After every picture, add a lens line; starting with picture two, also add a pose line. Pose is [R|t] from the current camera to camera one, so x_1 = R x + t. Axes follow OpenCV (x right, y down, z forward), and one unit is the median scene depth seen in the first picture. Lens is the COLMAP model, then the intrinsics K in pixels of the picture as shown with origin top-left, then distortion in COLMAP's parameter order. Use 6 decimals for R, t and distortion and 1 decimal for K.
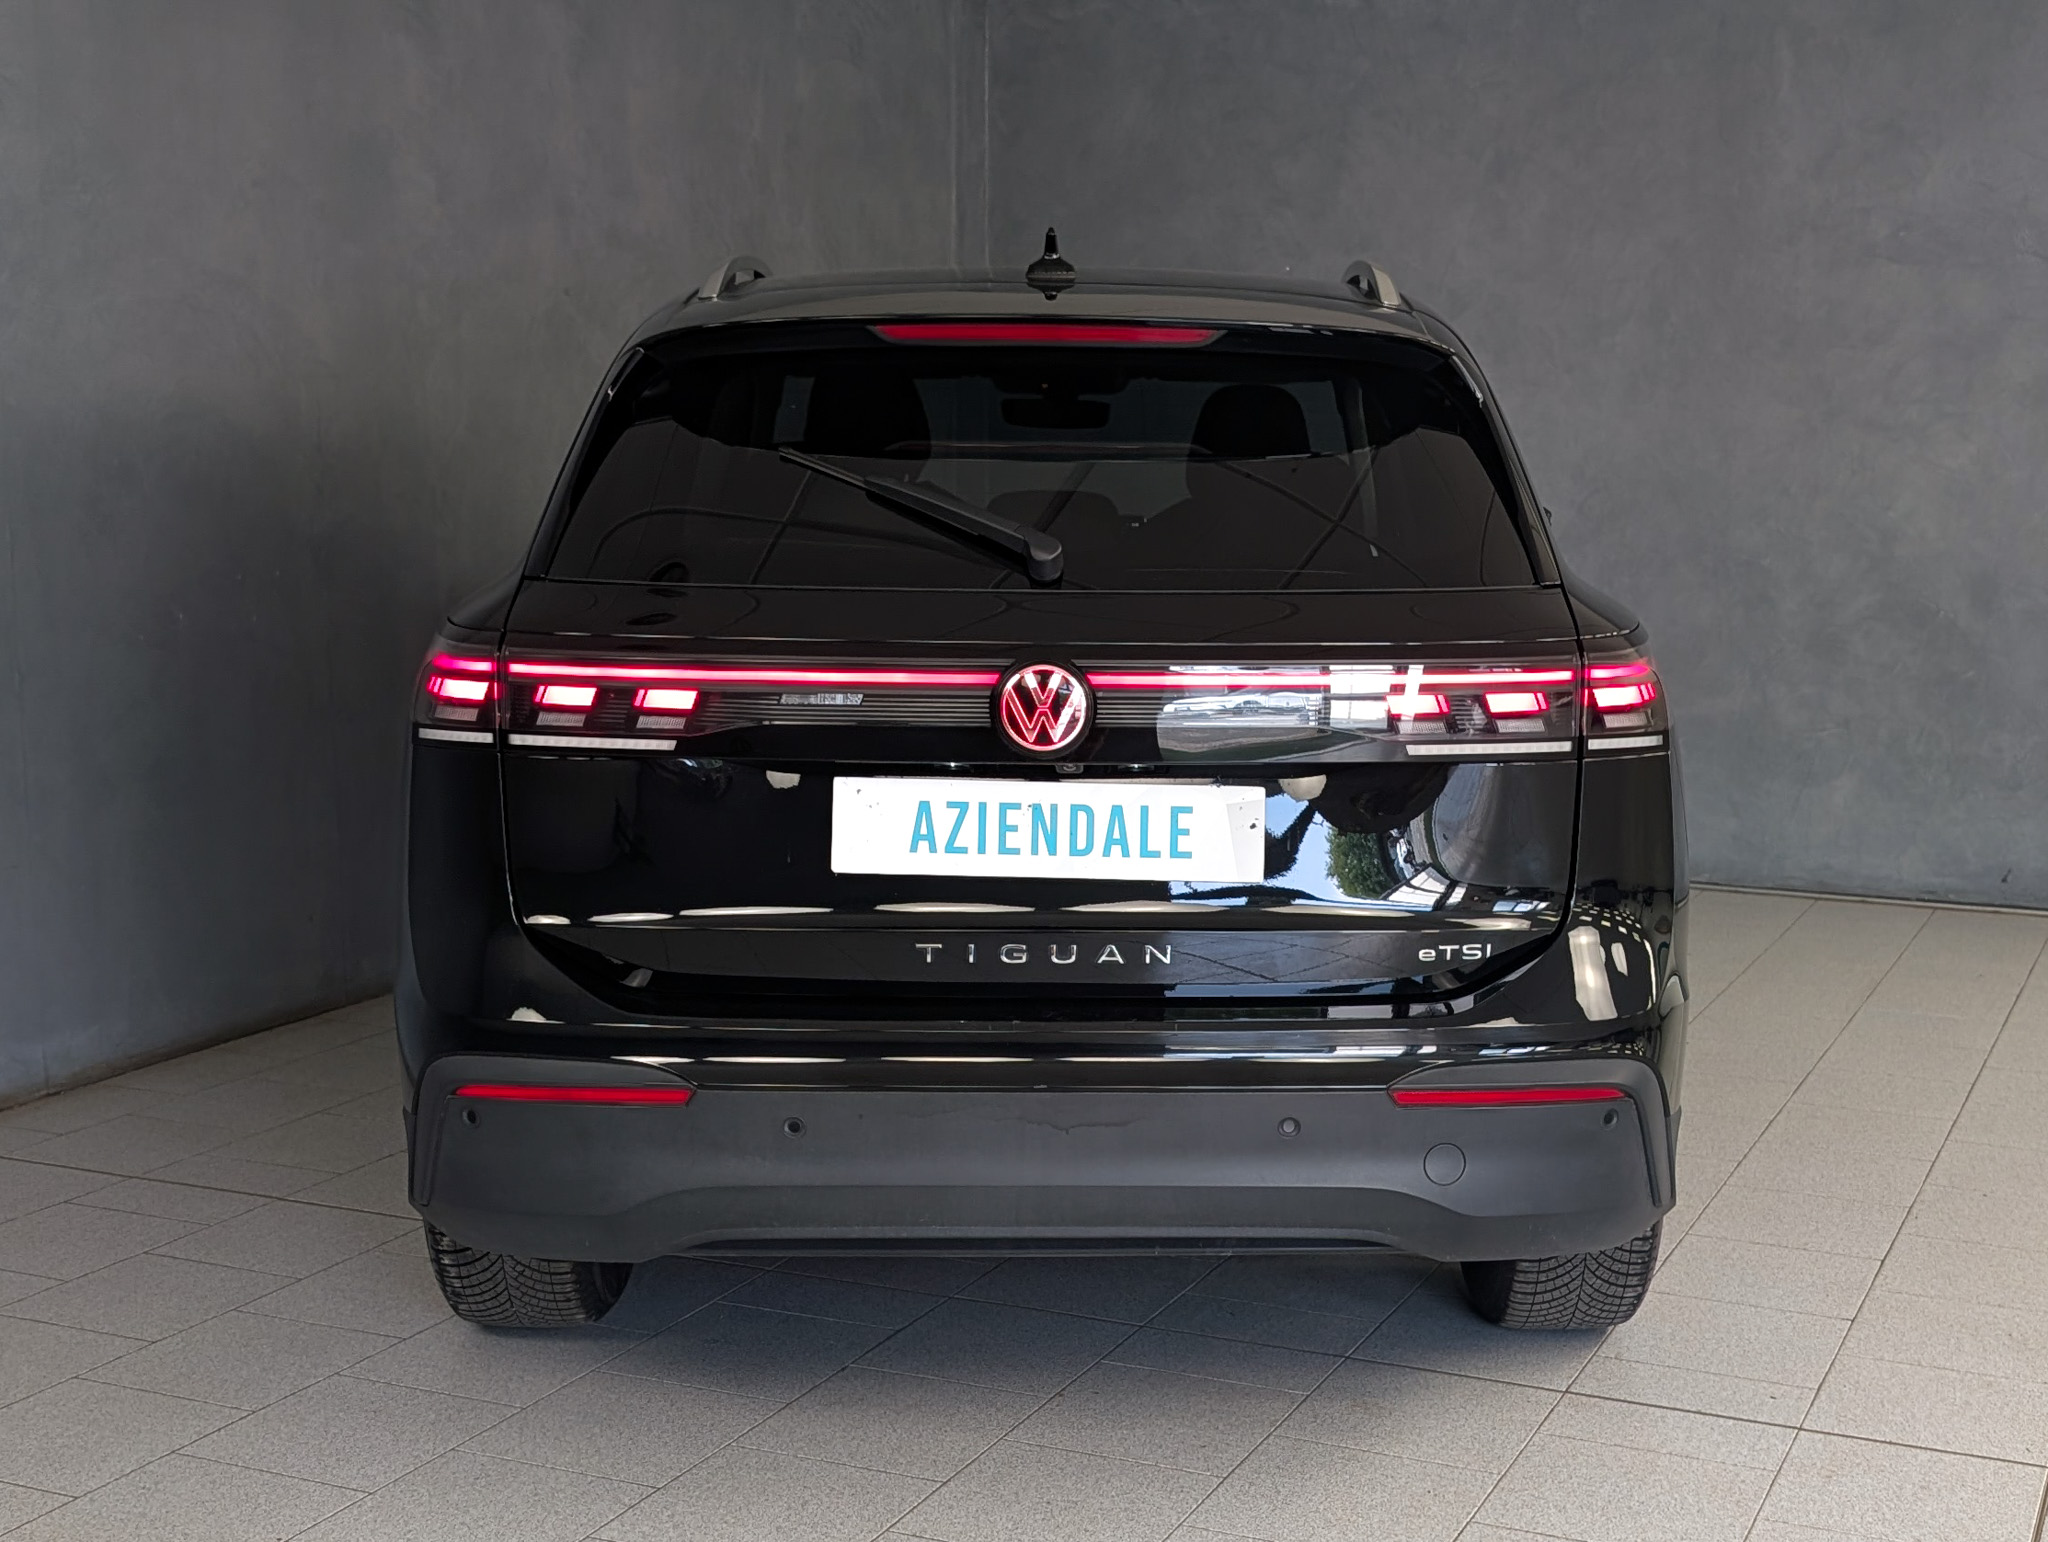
lens RADIAL K [[1614.2, 0, 1029.1], [0, 1614.2, 861.0], [0, 0, 1]] dist [0.046431, -0.068078]
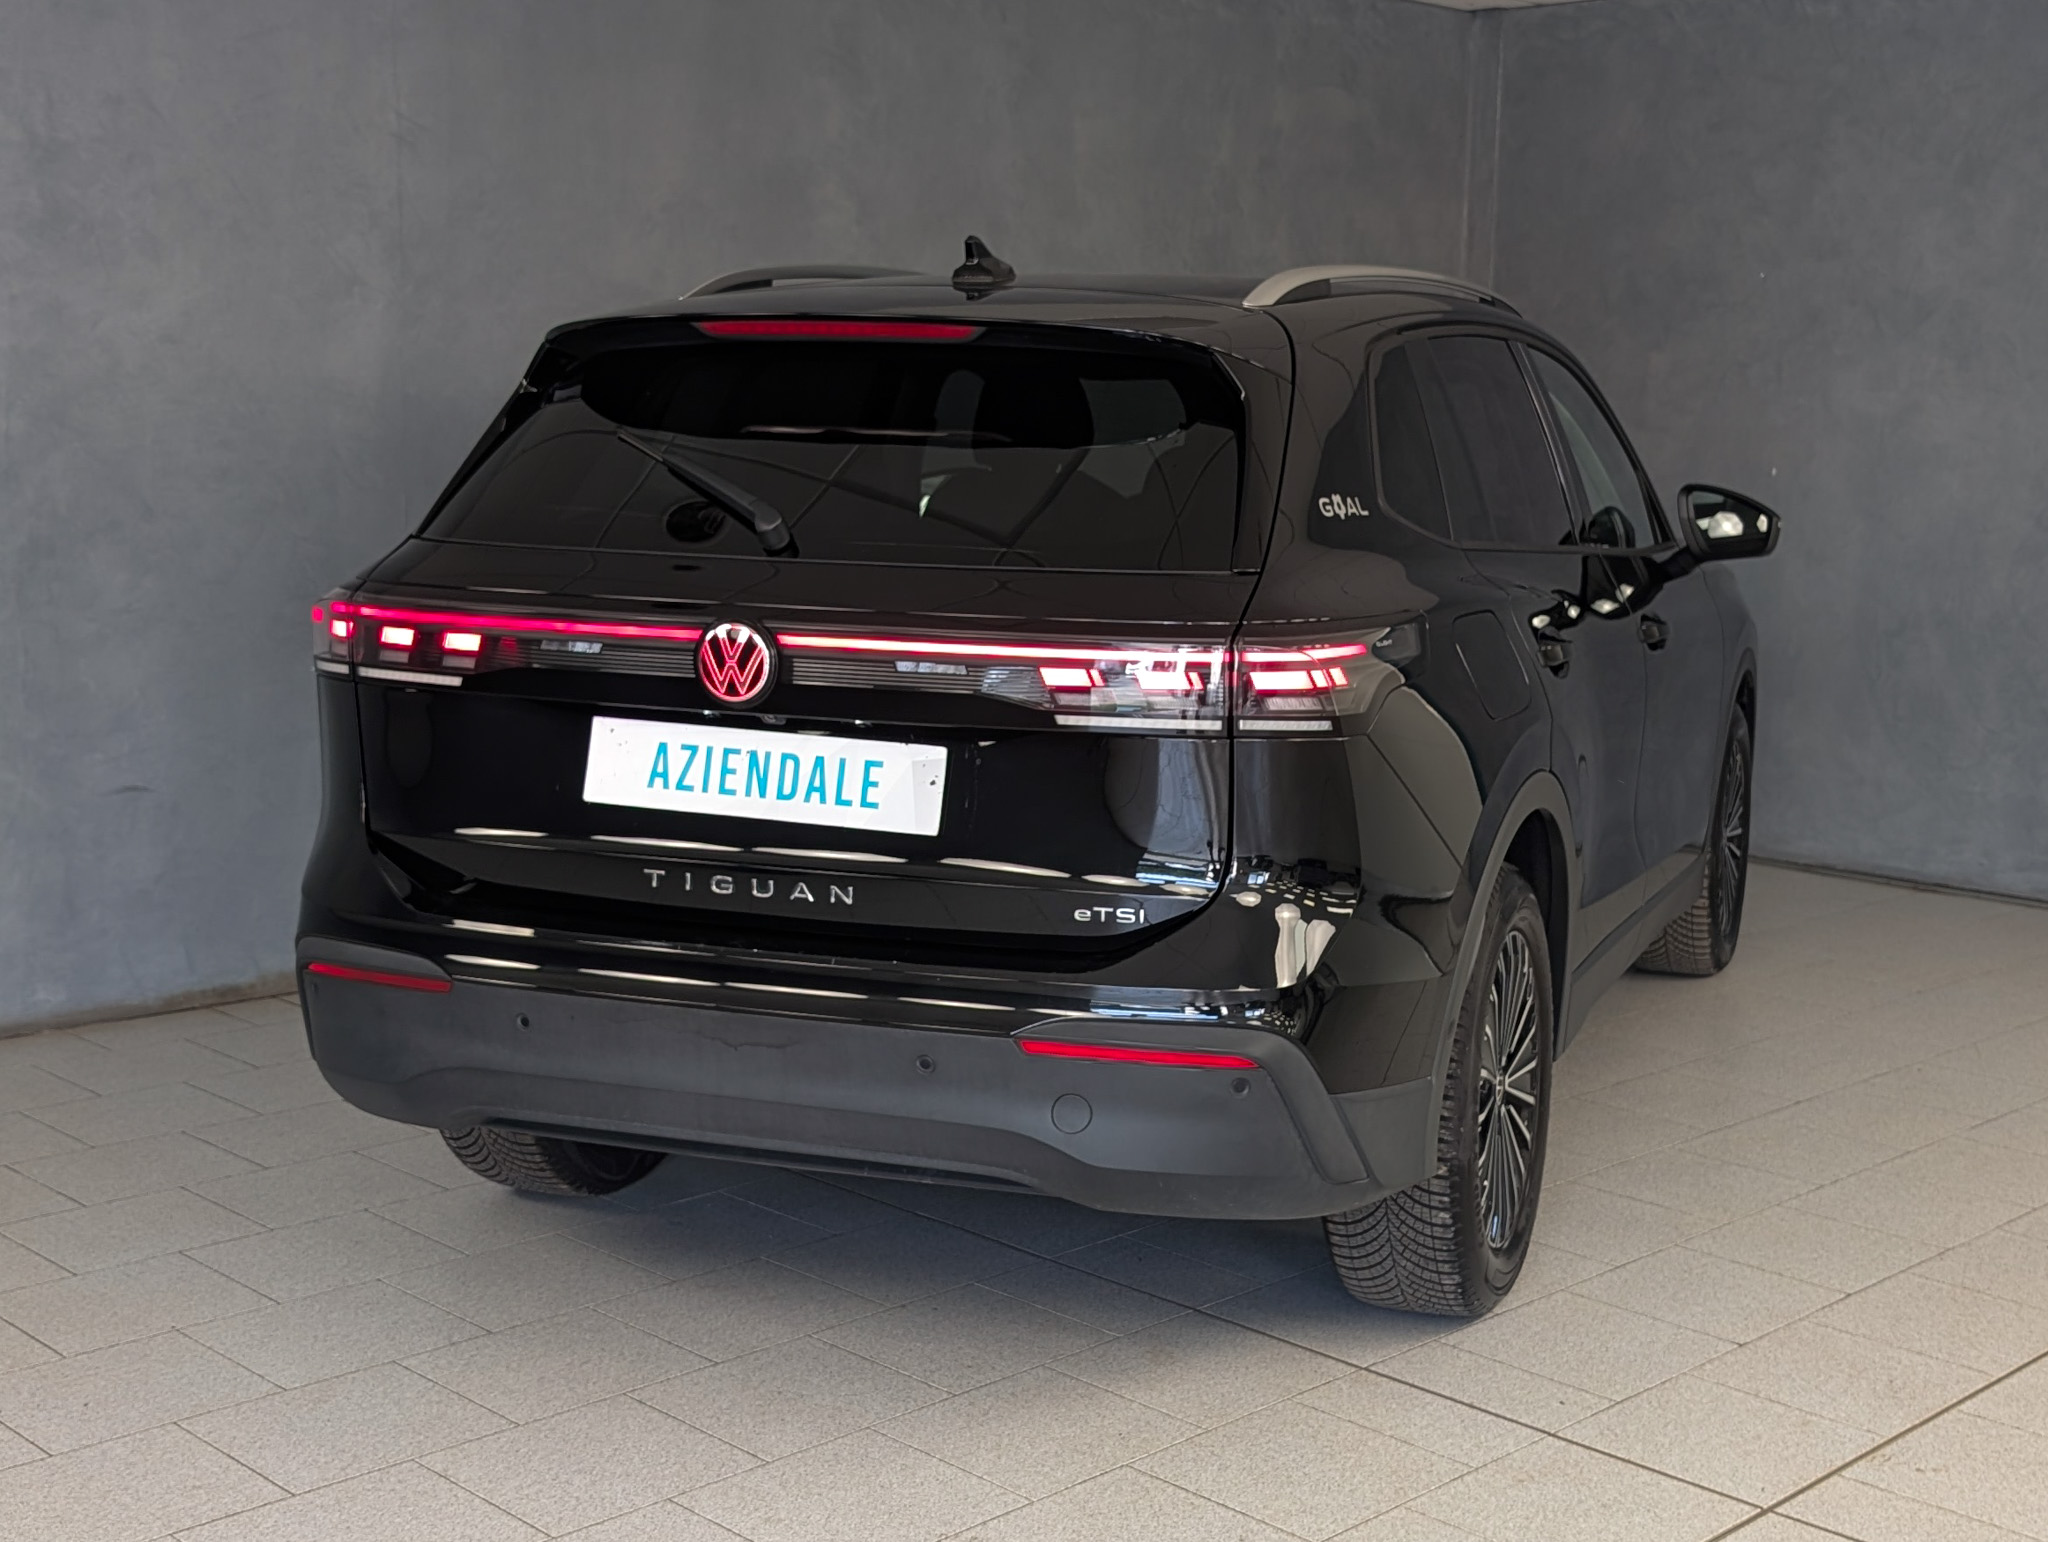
lens RADIAL K [[1512.5, 0, 1020.7], [0, 1512.5, 795.7], [0, 0, 1]] dist [0.012388, -0.012483]
pose [[0.975762, 0.065536, -0.208790, 0.400664], [-0.069845, 0.997469, -0.013323, -0.003662], [0.207389, 0.027583, 0.977870, 0.026918]]
